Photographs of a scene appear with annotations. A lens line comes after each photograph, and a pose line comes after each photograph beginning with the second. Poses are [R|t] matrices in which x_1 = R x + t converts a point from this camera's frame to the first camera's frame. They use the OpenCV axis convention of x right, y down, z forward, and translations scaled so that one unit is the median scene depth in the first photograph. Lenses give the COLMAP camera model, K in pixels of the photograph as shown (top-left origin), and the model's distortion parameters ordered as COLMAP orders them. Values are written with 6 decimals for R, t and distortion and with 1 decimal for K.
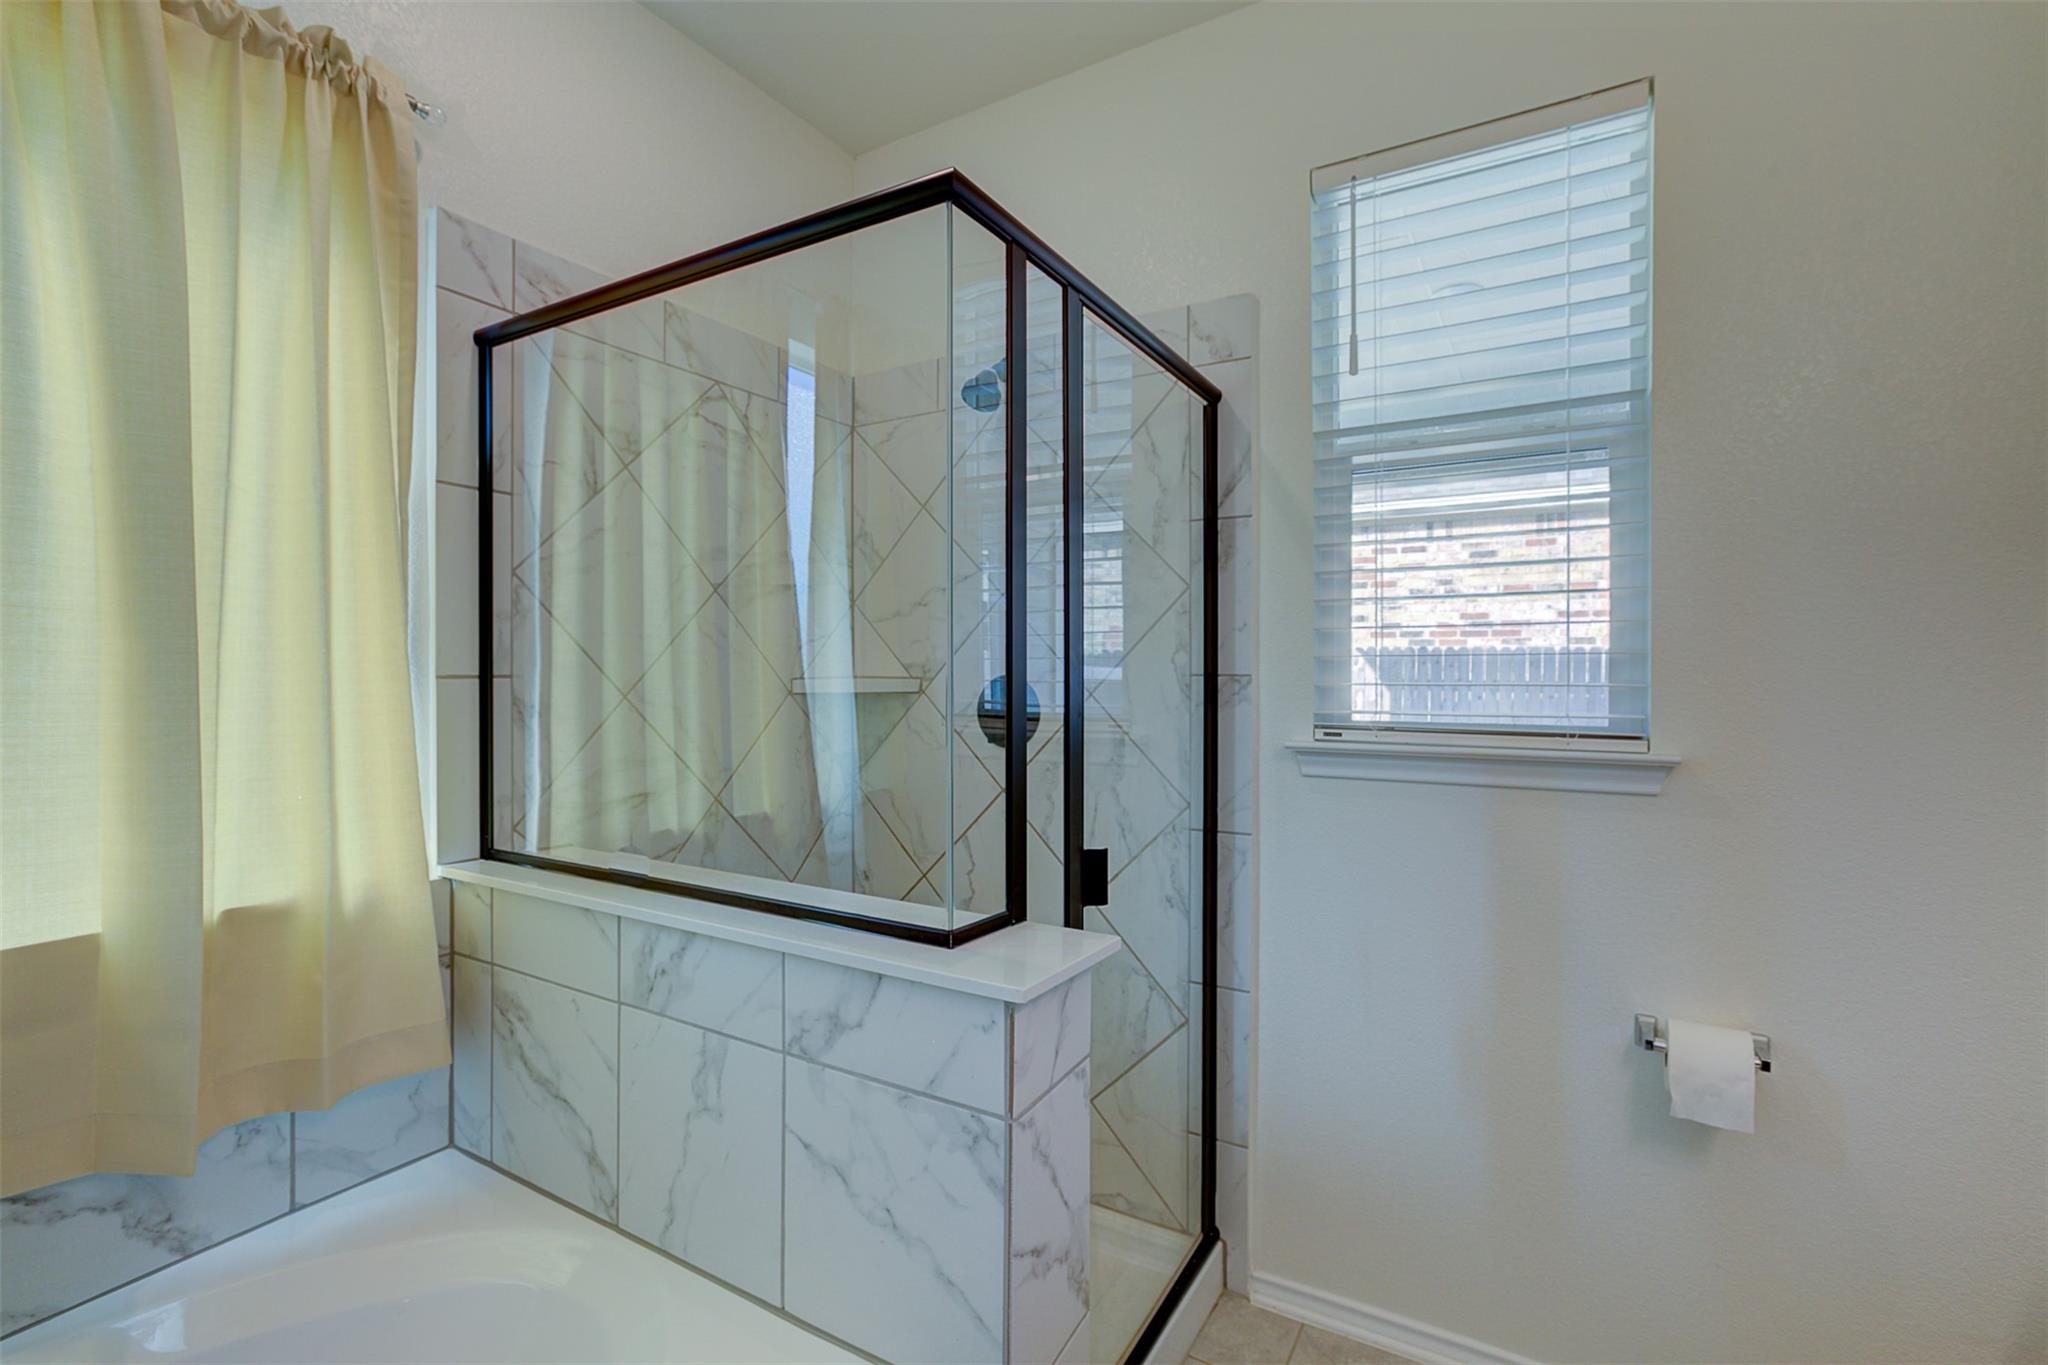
lens RADIAL K [[919.0, 0, 1024.0], [0, 919.0, 682.5], [0, 0, 1]] dist [0.000021, 0.001109]
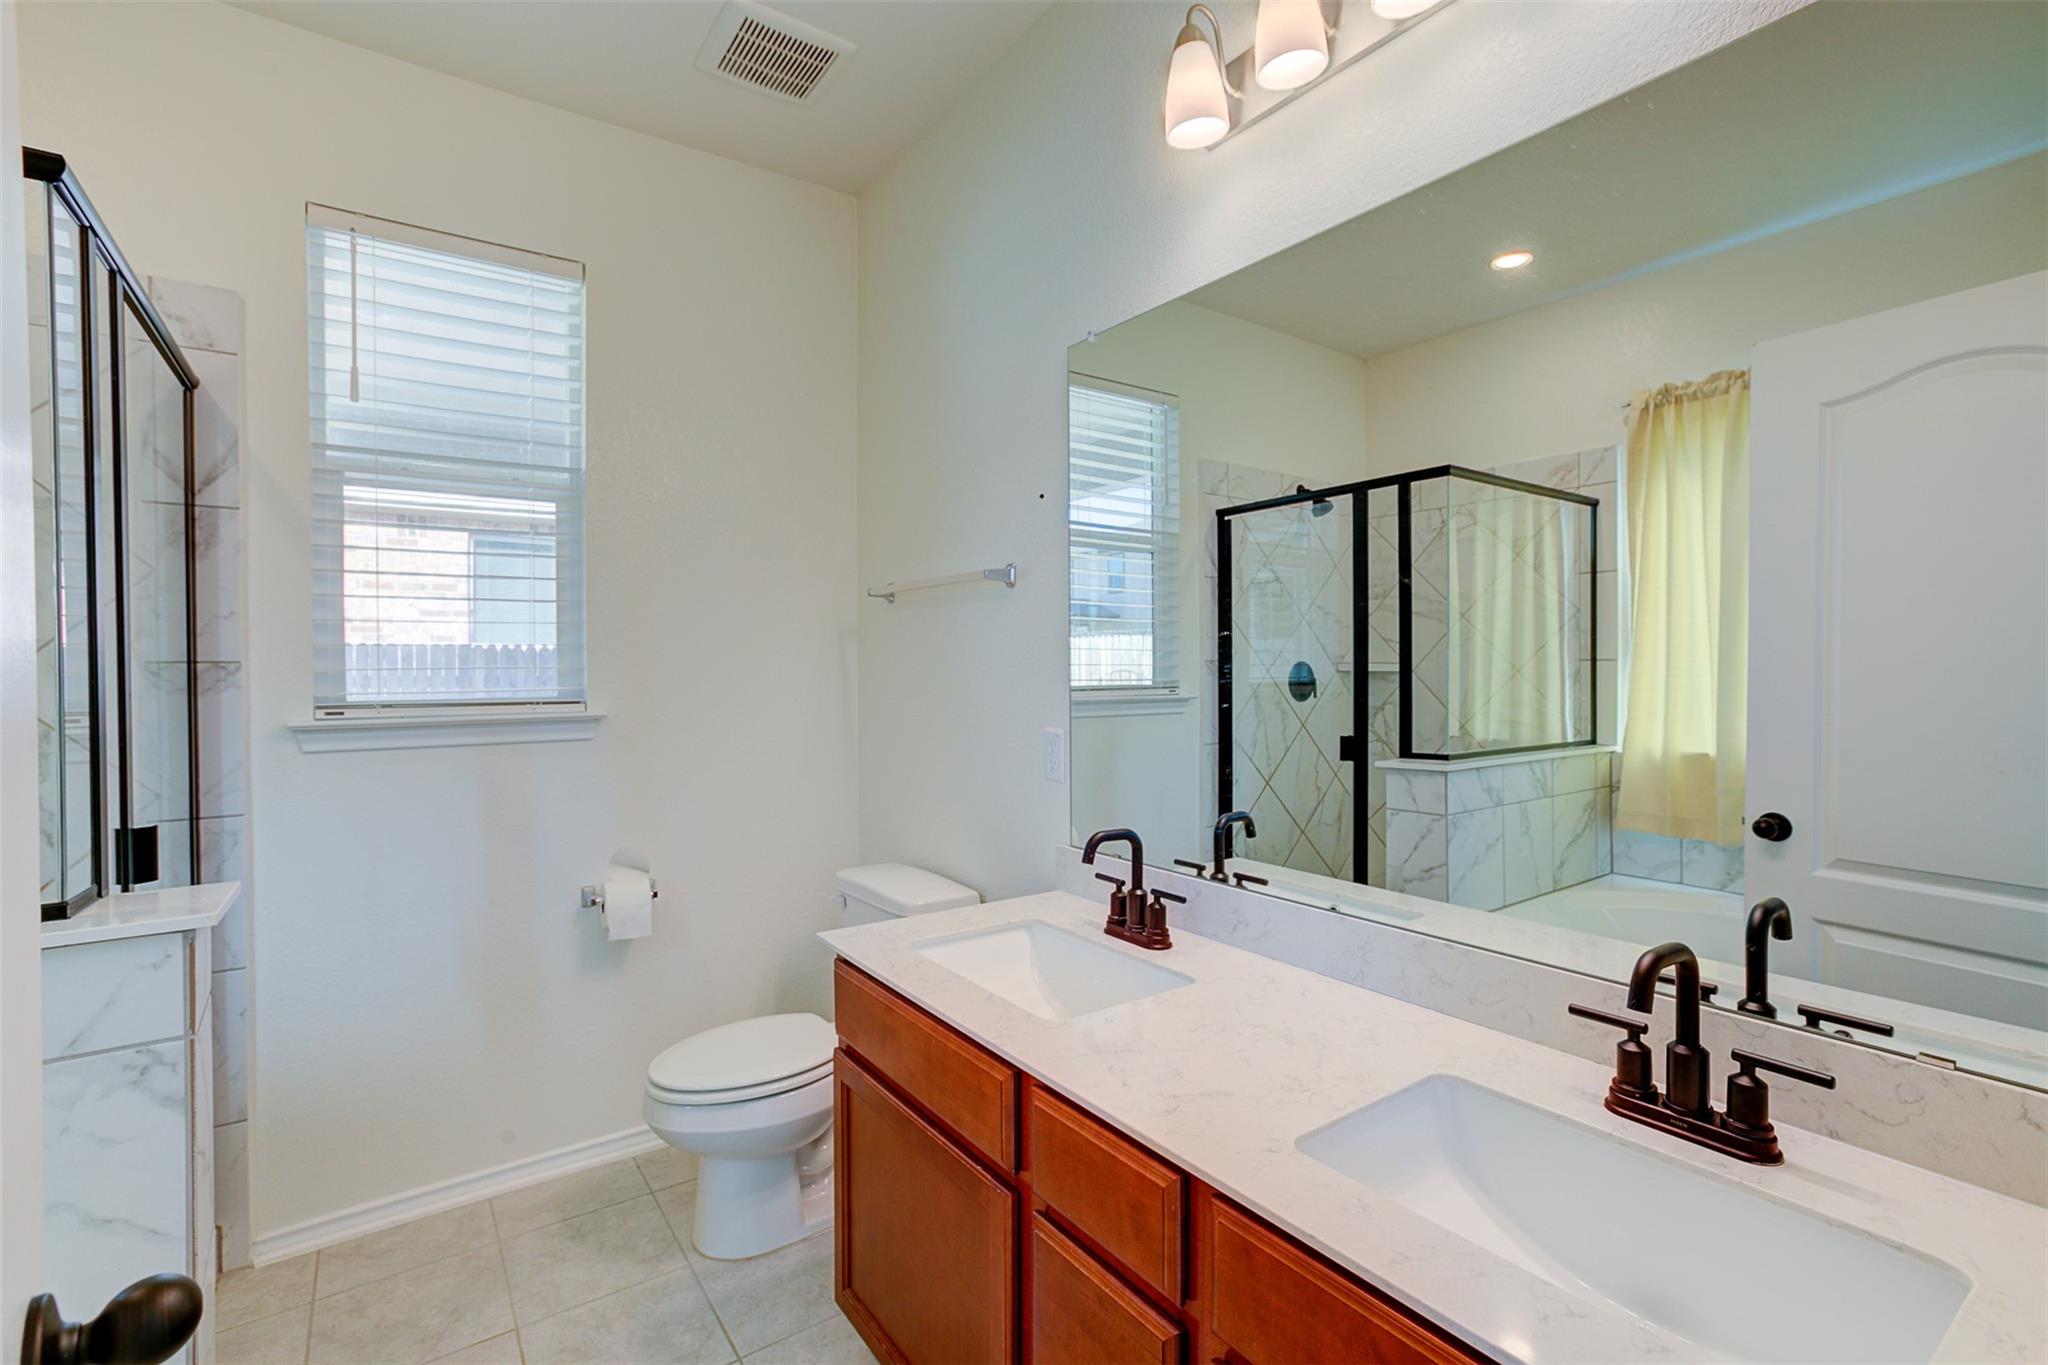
lens RADIAL K [[919.0, 0, 1024.0], [0, 919.0, 682.5], [0, 0, 1]] dist [0.000021, 0.001109]
pose [[0.411244, -0.021046, 0.911282, -0.344556], [0.021115, 0.999685, 0.013559, 0.020595], [-0.911281, 0.013666, 0.411559, -0.239284]]
